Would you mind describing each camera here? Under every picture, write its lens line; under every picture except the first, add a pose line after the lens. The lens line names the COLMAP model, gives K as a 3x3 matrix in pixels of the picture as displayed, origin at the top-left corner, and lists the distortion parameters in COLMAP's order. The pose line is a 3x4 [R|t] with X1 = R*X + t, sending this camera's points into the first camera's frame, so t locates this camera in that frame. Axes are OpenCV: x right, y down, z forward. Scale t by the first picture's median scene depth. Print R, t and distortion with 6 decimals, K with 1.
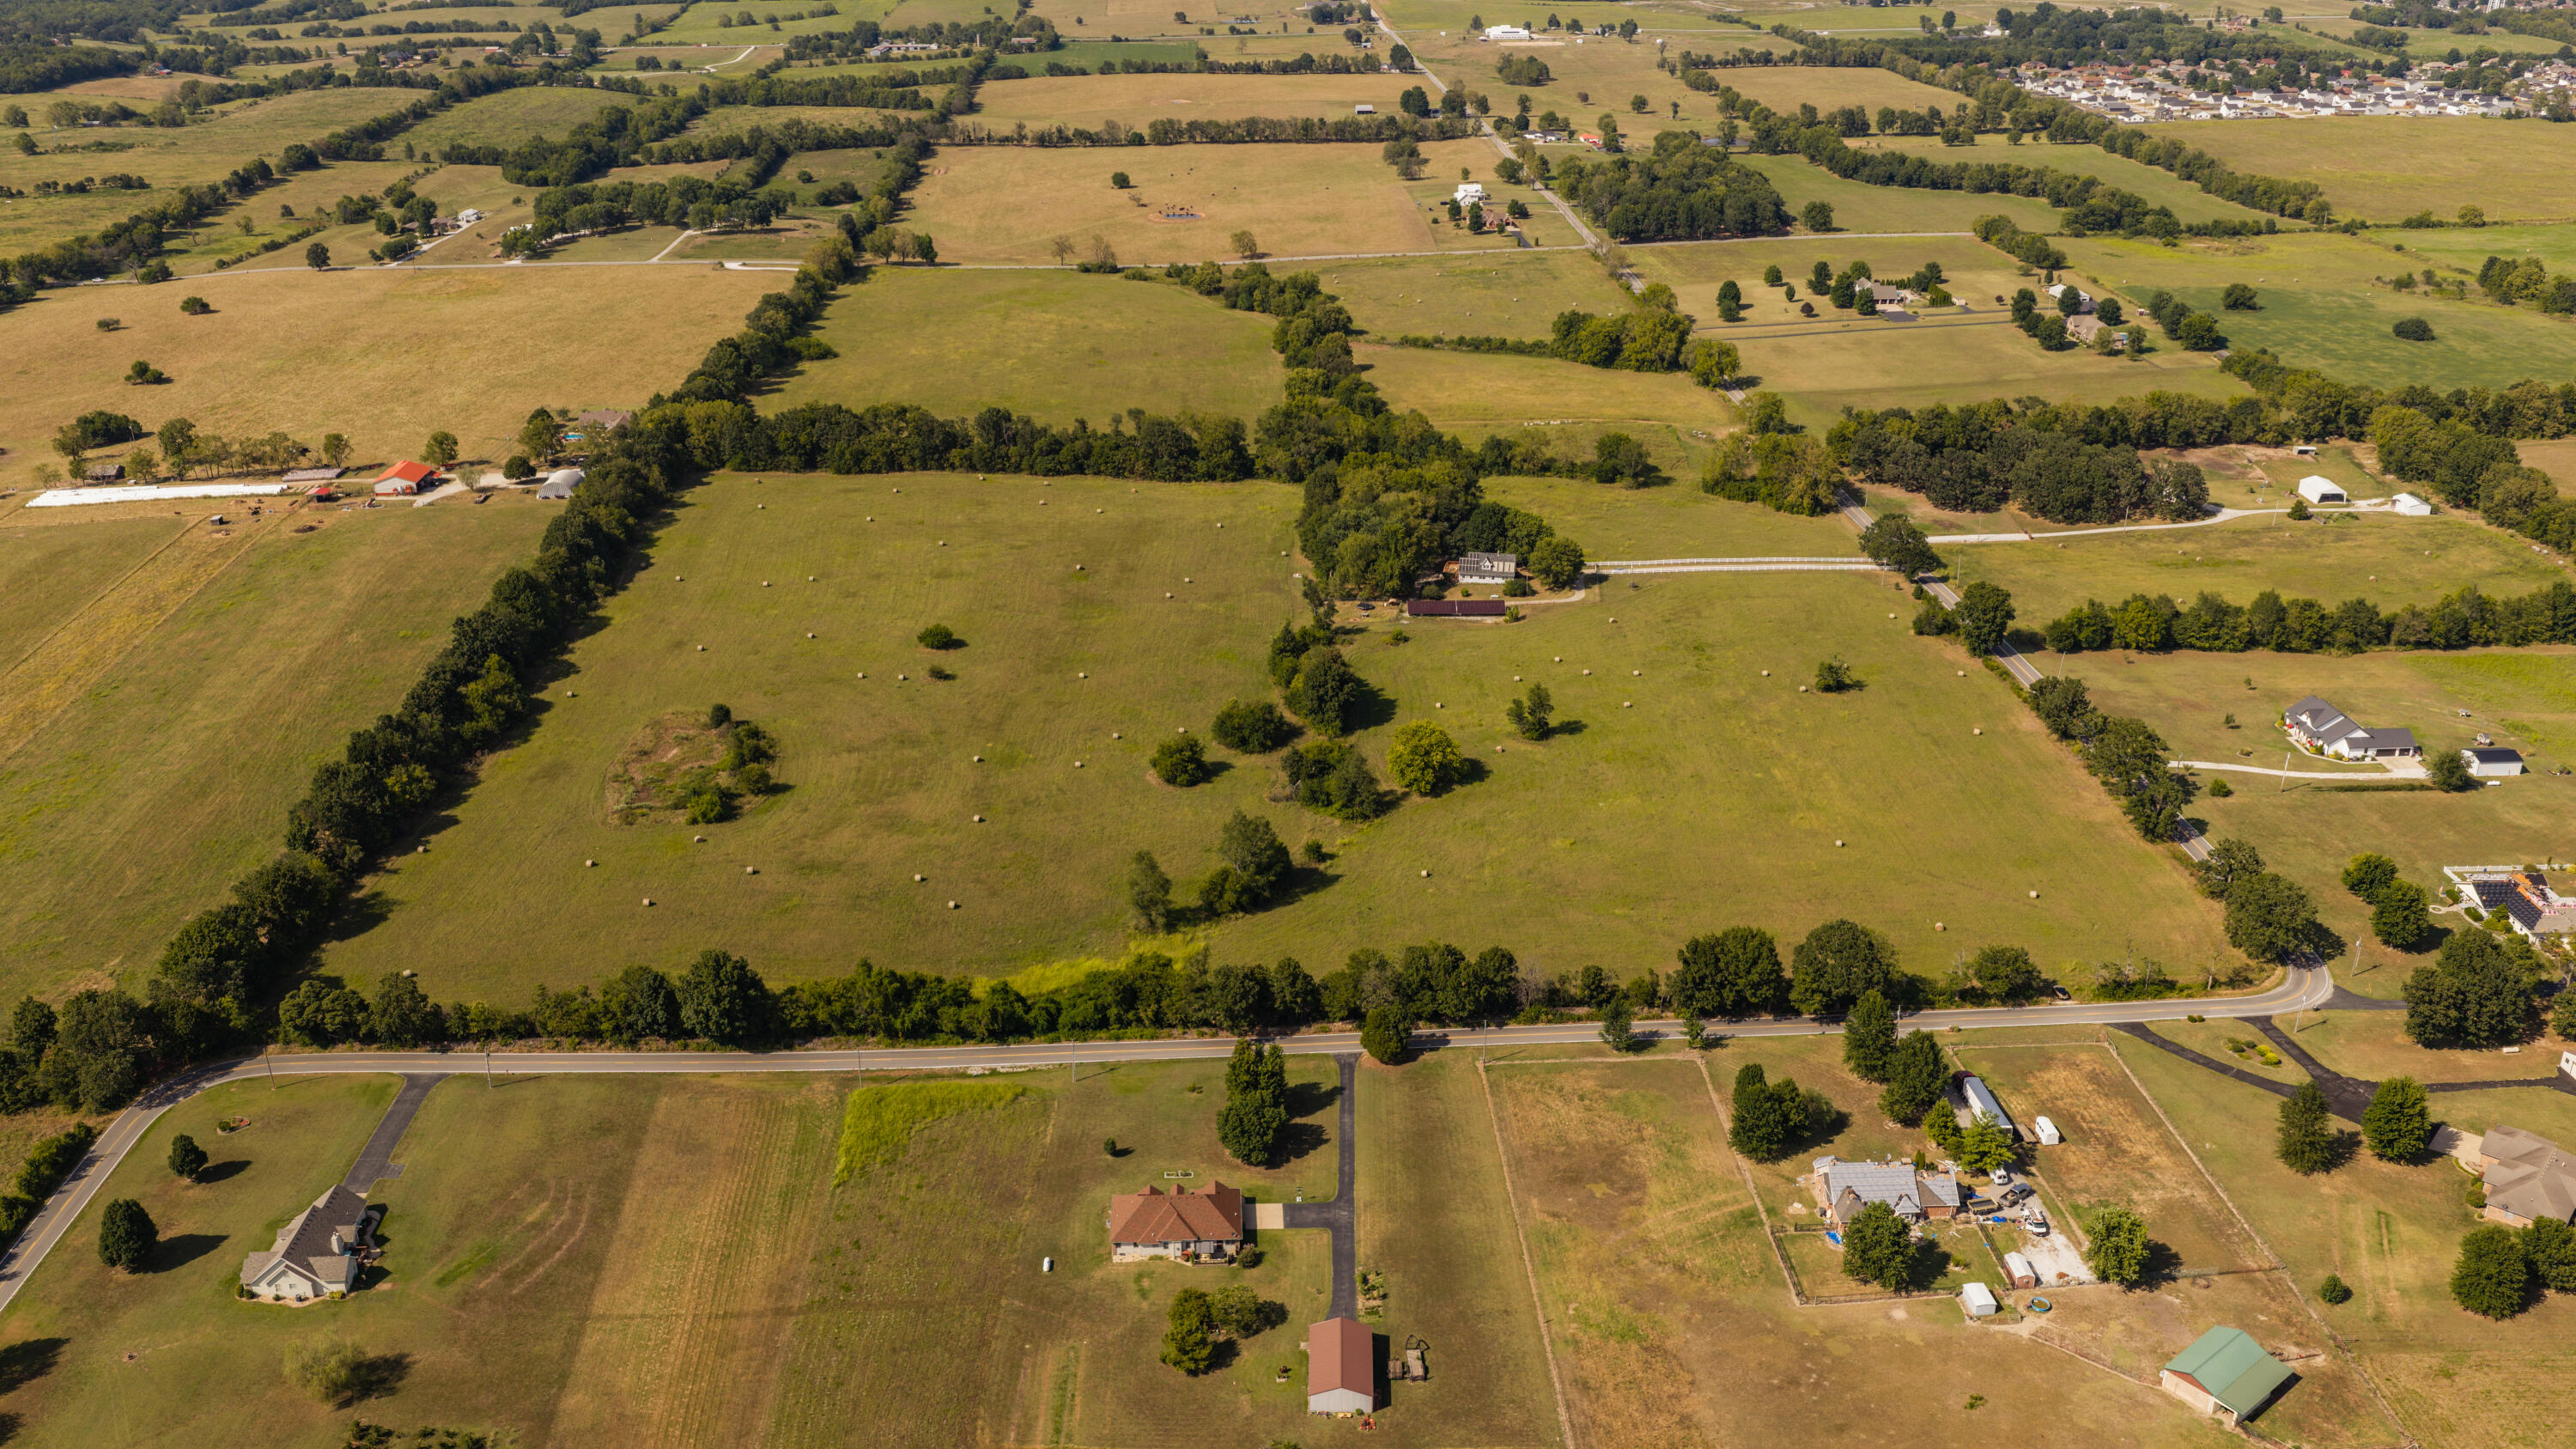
lens RADIAL K [[2138.6, 0, 1288.0], [0, 2138.6, 724.5], [0, 0, 1]] dist [0.042189, -0.095799]
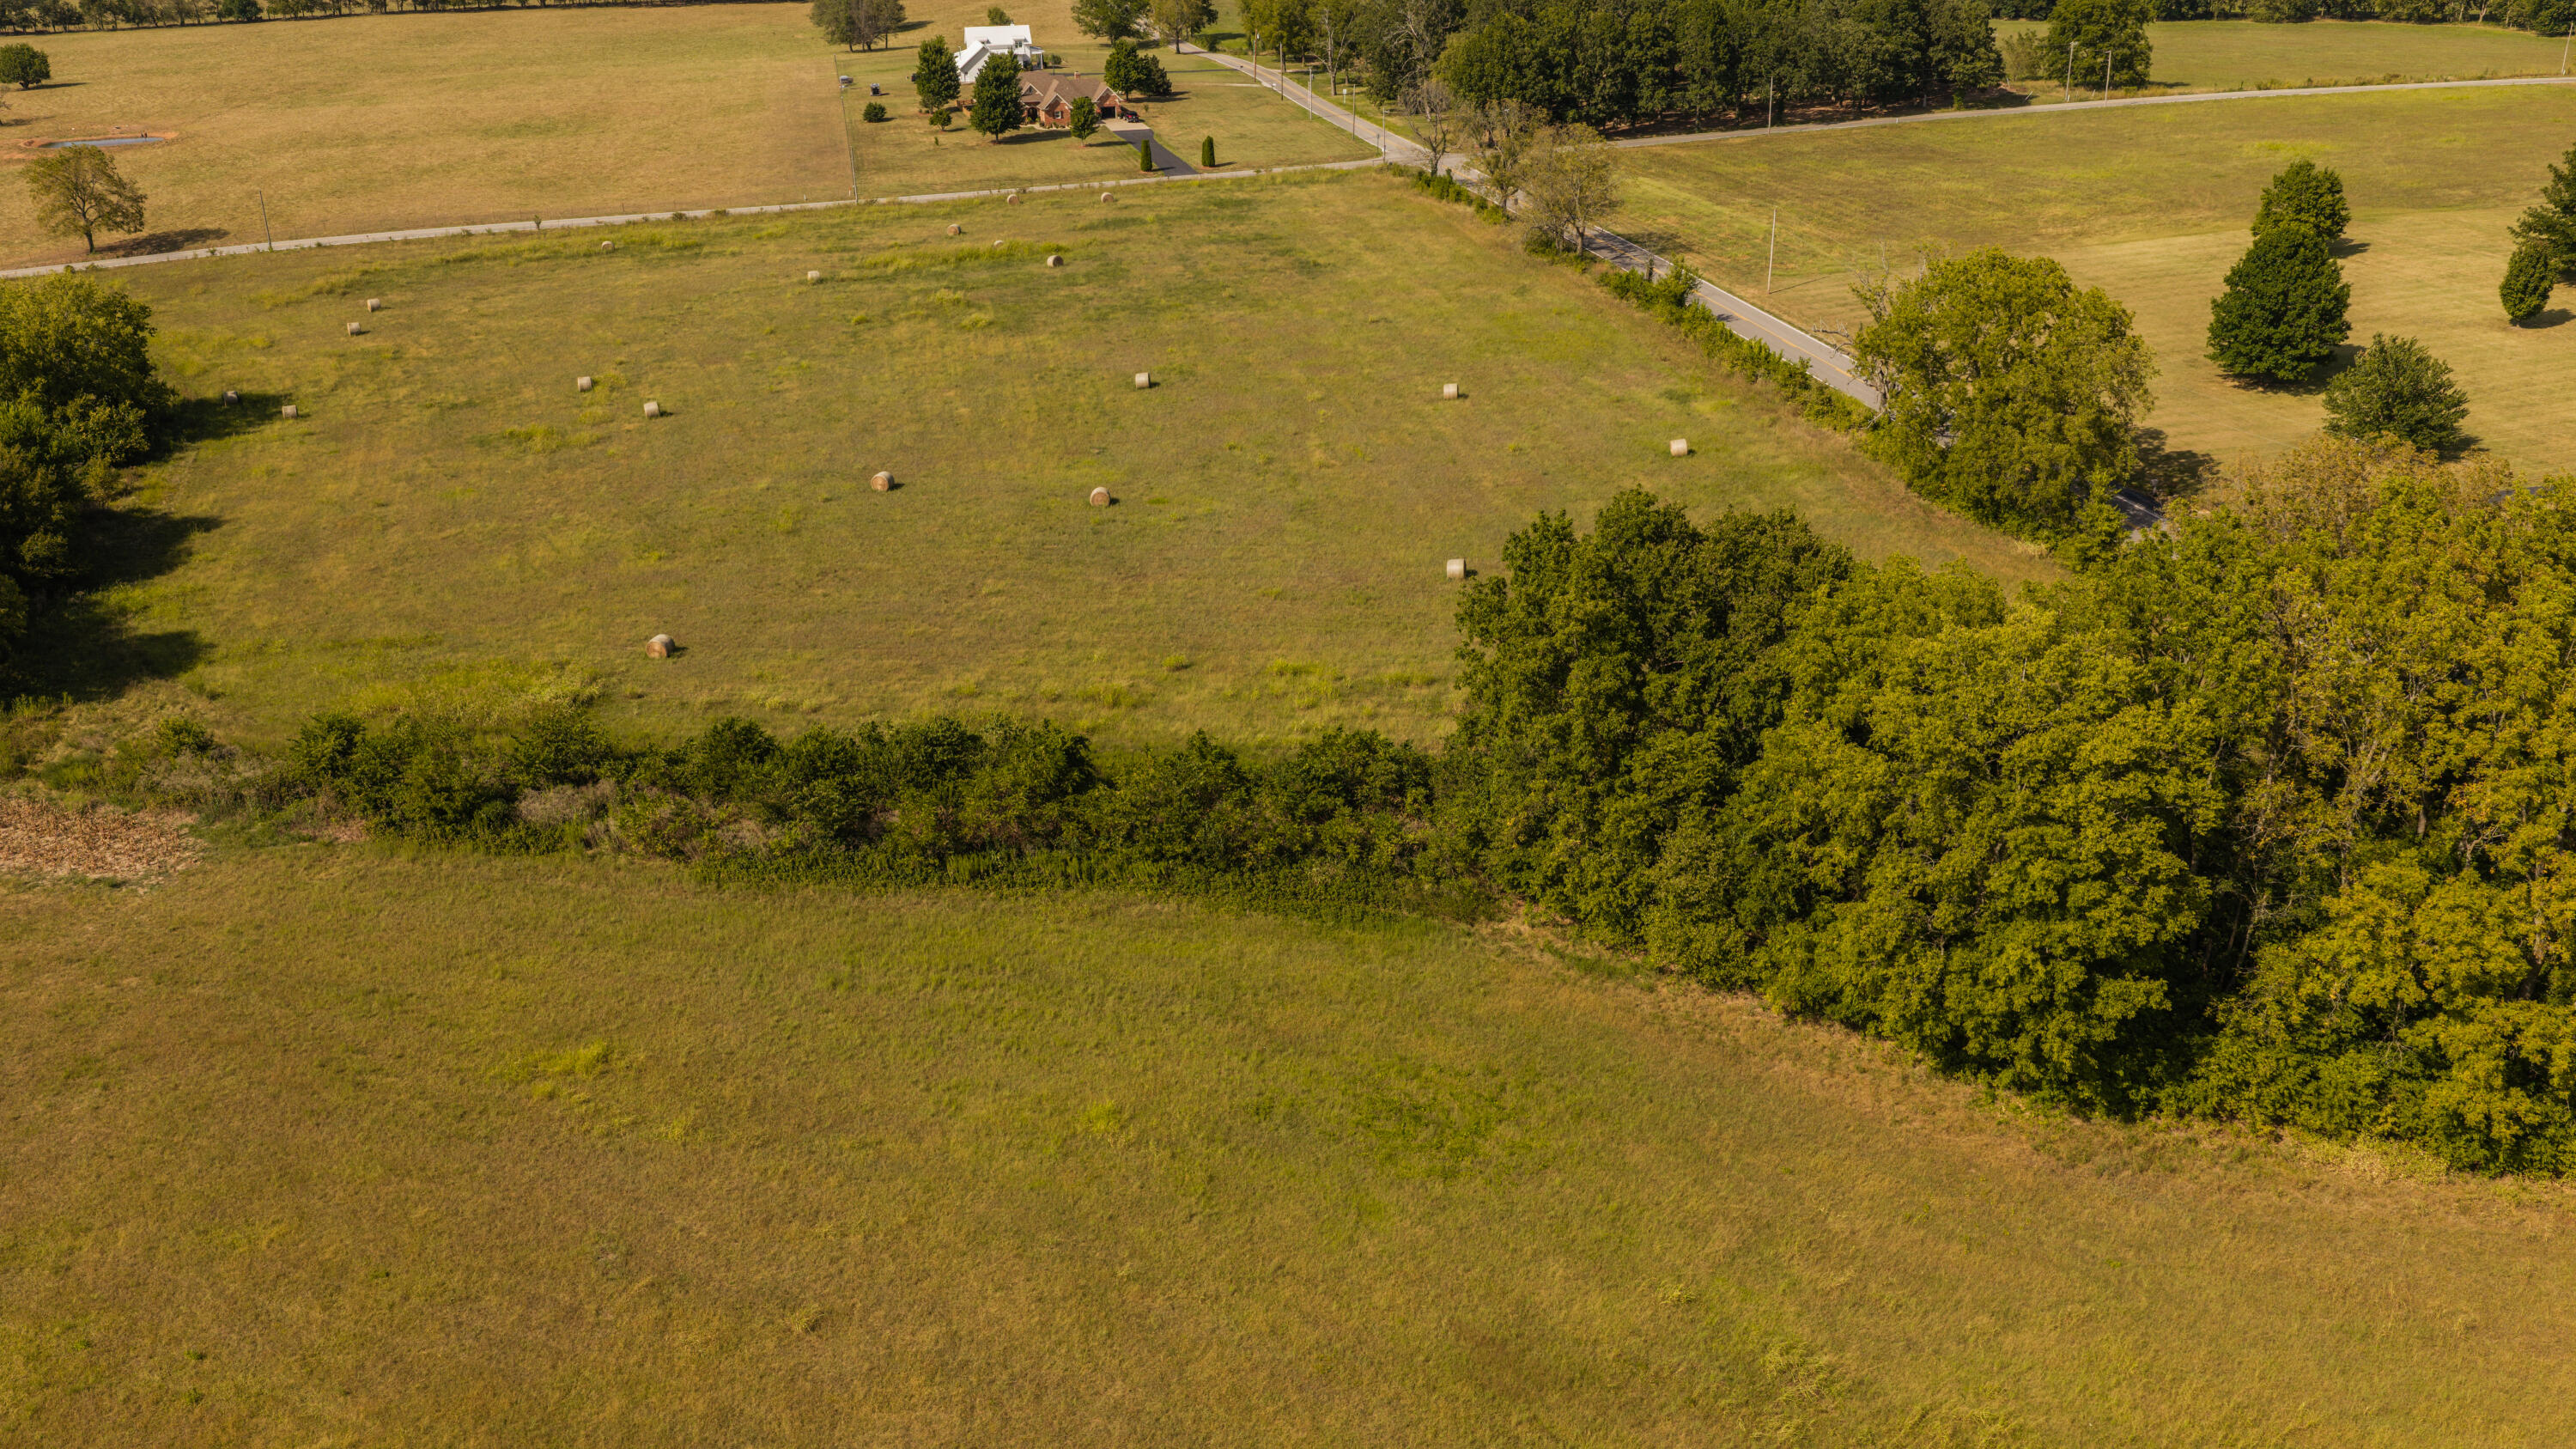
lens RADIAL K [[2138.6, 0, 1288.0], [0, 2138.6, 724.5], [0, 0, 1]] dist [0.042189, -0.095799]
pose [[0.985610, -0.076349, 0.150810, 0.094454], [0.077949, 0.996946, -0.004718, -0.179136], [-0.149989, 0.016405, 0.988552, 0.873485]]
